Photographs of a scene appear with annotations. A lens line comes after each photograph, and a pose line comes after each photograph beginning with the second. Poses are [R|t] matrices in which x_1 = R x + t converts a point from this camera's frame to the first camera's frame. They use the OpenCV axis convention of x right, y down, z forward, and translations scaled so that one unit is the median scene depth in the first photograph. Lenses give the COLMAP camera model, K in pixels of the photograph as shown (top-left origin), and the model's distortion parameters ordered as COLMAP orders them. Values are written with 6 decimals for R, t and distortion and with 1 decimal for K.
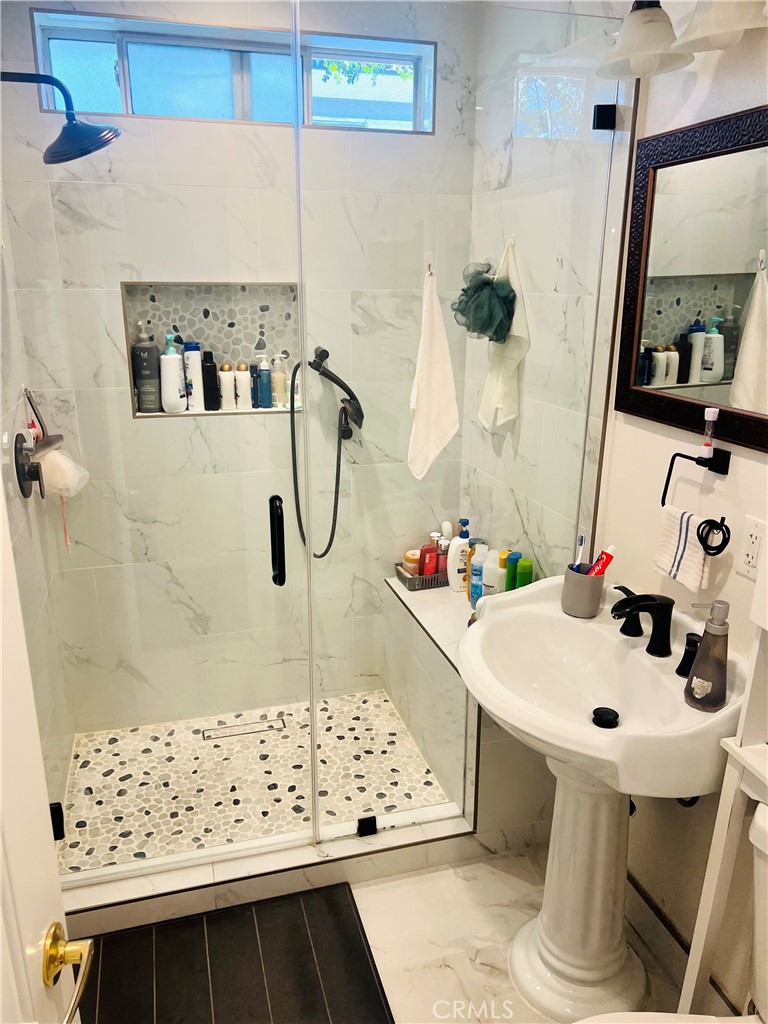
lens RADIAL K [[777.5, 0, 381.7], [0, 777.5, 514.1], [0, 0, 1]] dist [0.062246, -0.115155]
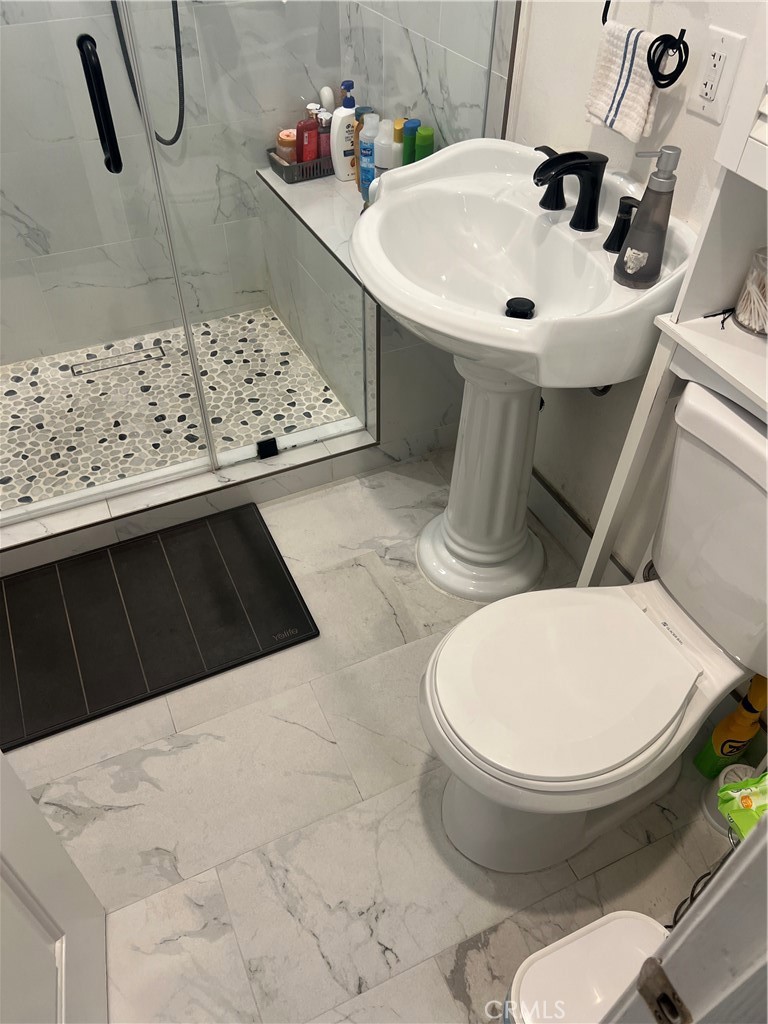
lens RADIAL K [[777.5, 0, 381.7], [0, 777.5, 514.1], [0, 0, 1]] dist [0.062246, -0.115155]
pose [[0.988416, -0.105253, 0.109346, 0.007061], [0.044081, 0.888490, 0.456774, 0.039620], [-0.145230, -0.446663, 0.882837, 0.098382]]
